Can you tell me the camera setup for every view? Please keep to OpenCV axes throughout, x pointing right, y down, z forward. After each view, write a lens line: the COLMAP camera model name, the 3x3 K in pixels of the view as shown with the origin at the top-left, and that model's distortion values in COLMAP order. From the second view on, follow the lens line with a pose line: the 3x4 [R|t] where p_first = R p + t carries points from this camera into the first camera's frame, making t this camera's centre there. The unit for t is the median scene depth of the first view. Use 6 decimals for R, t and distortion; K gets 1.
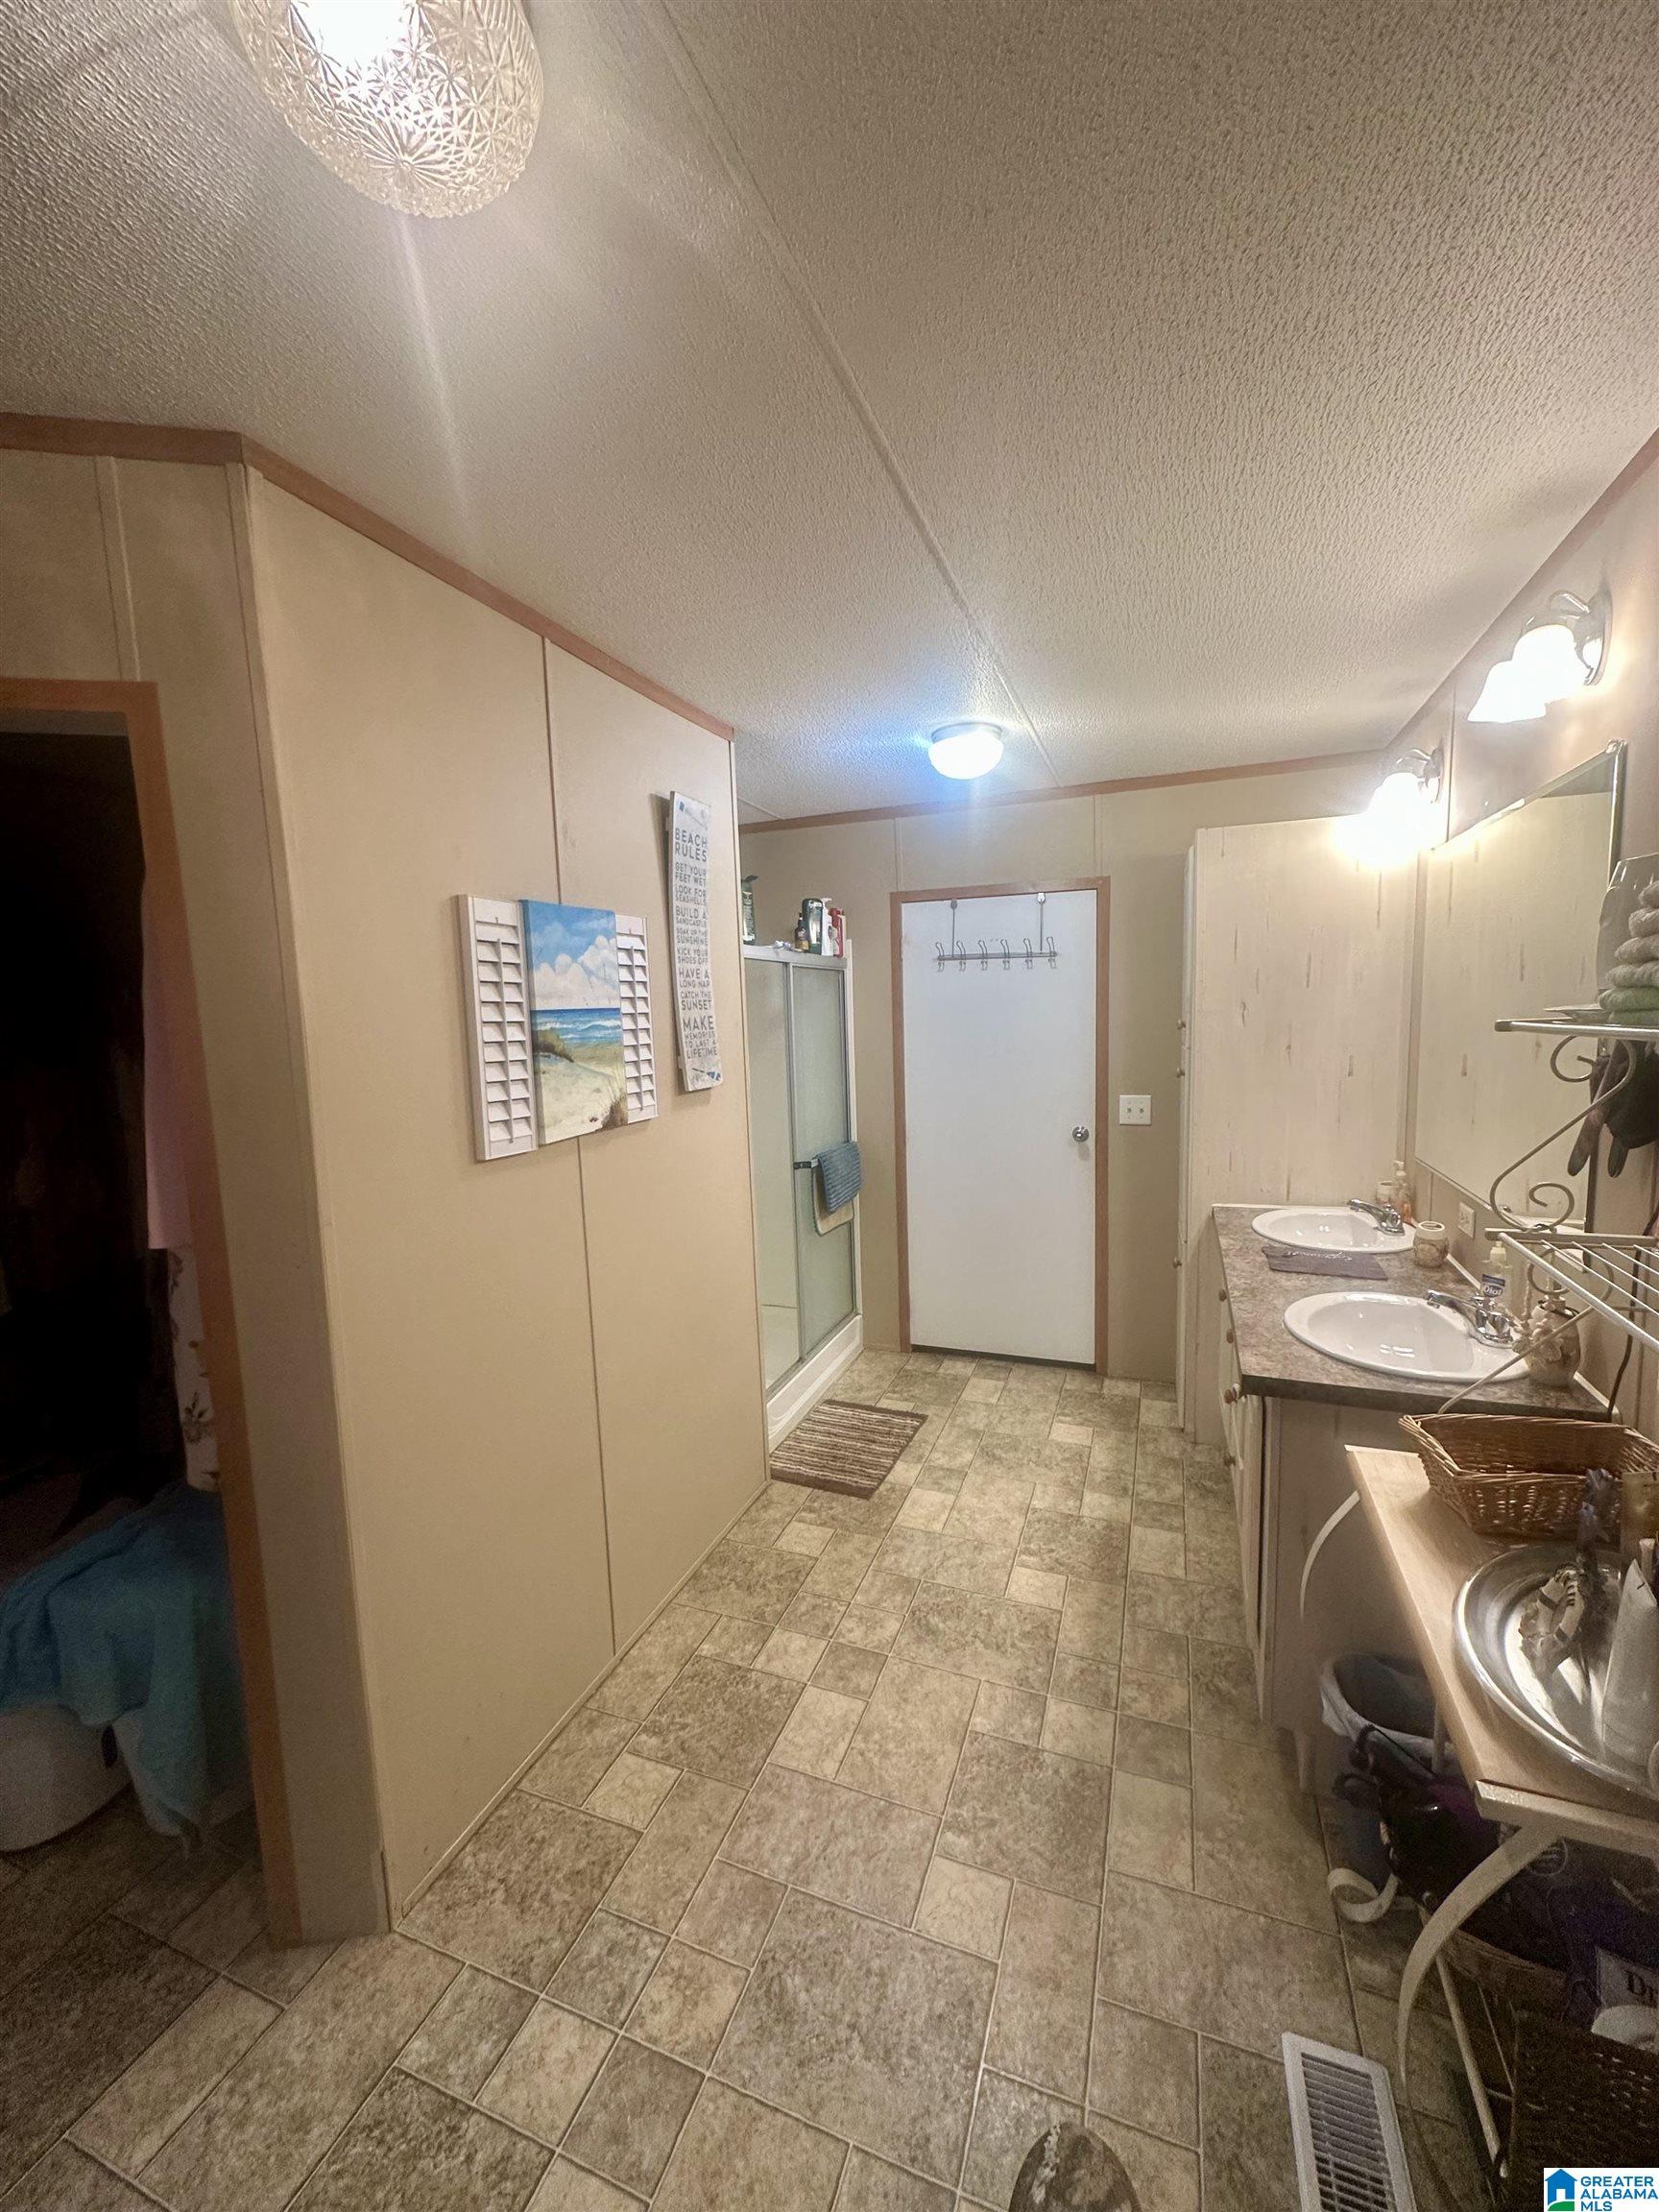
lens RADIAL K [[885.6, 0, 834.9], [0, 885.6, 1113.7], [0, 0, 1]] dist [-0.003655, 0.000457]
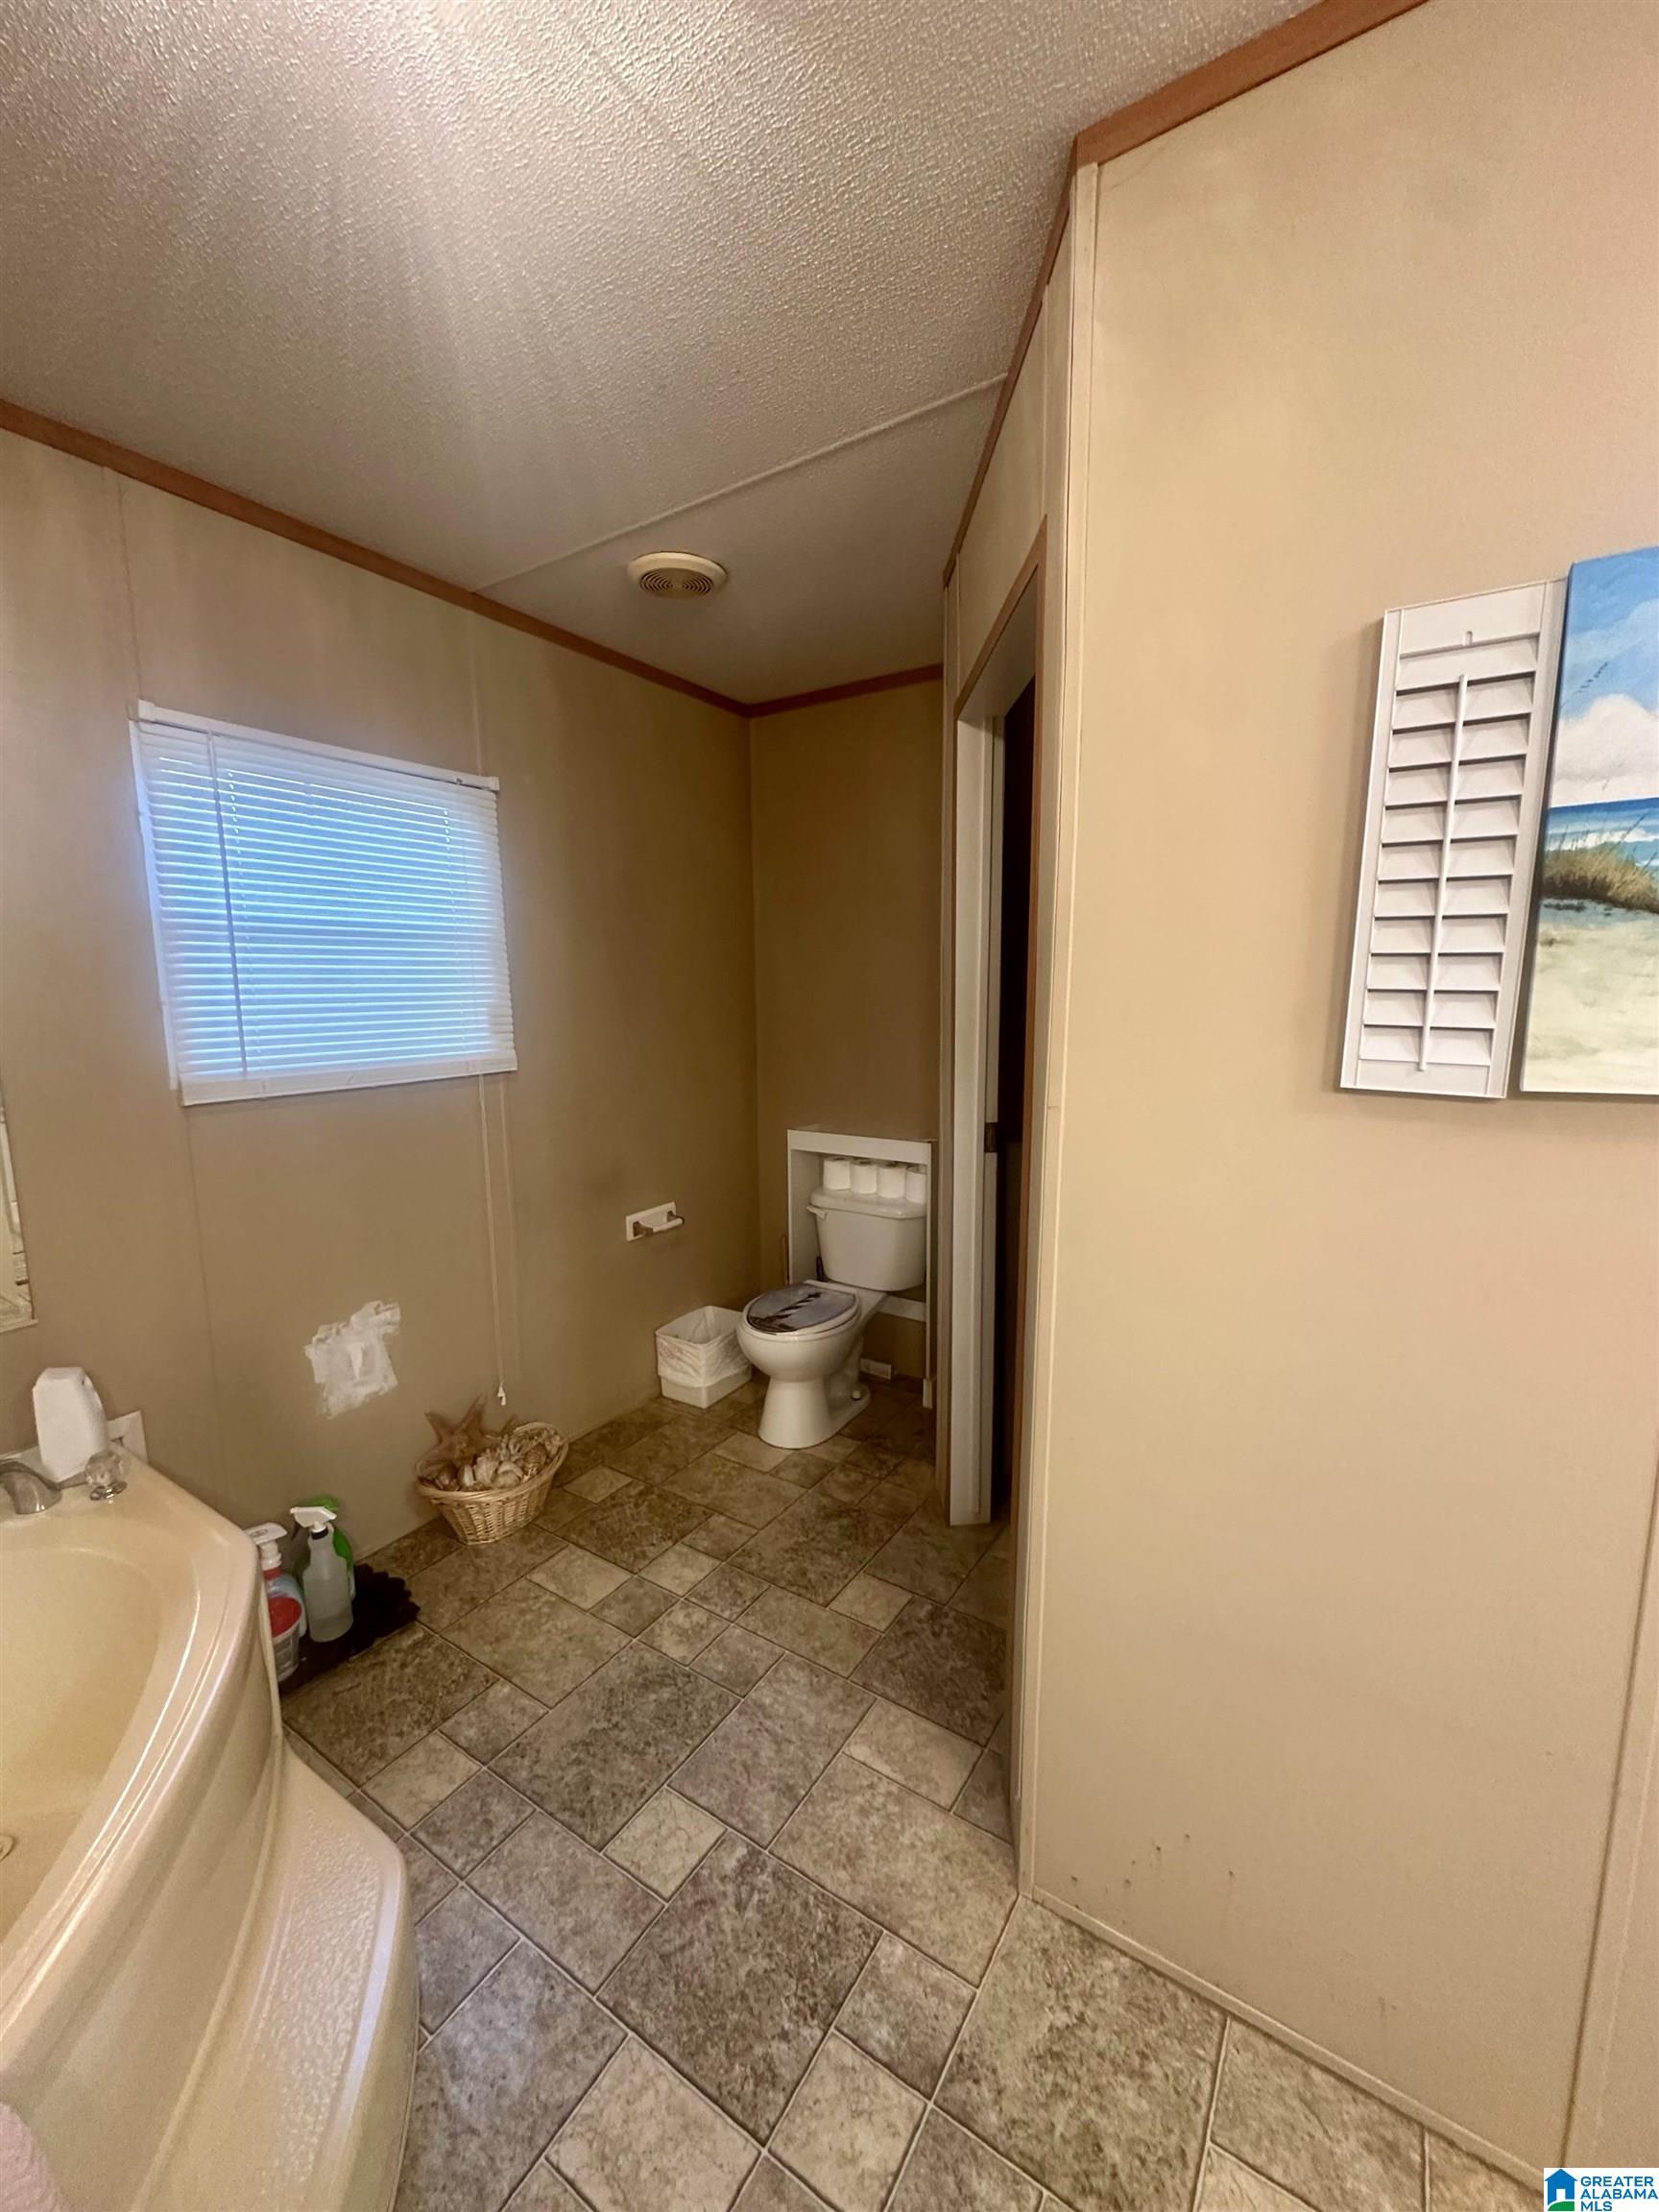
lens RADIAL K [[885.6, 0, 834.9], [0, 885.6, 1113.7], [0, 0, 1]] dist [-0.003655, 0.000457]
pose [[-0.211770, 0.173907, -0.961722, 0.249590], [-0.100724, 0.974917, 0.198472, -0.012908], [0.972115, 0.138899, -0.188942, 0.803904]]
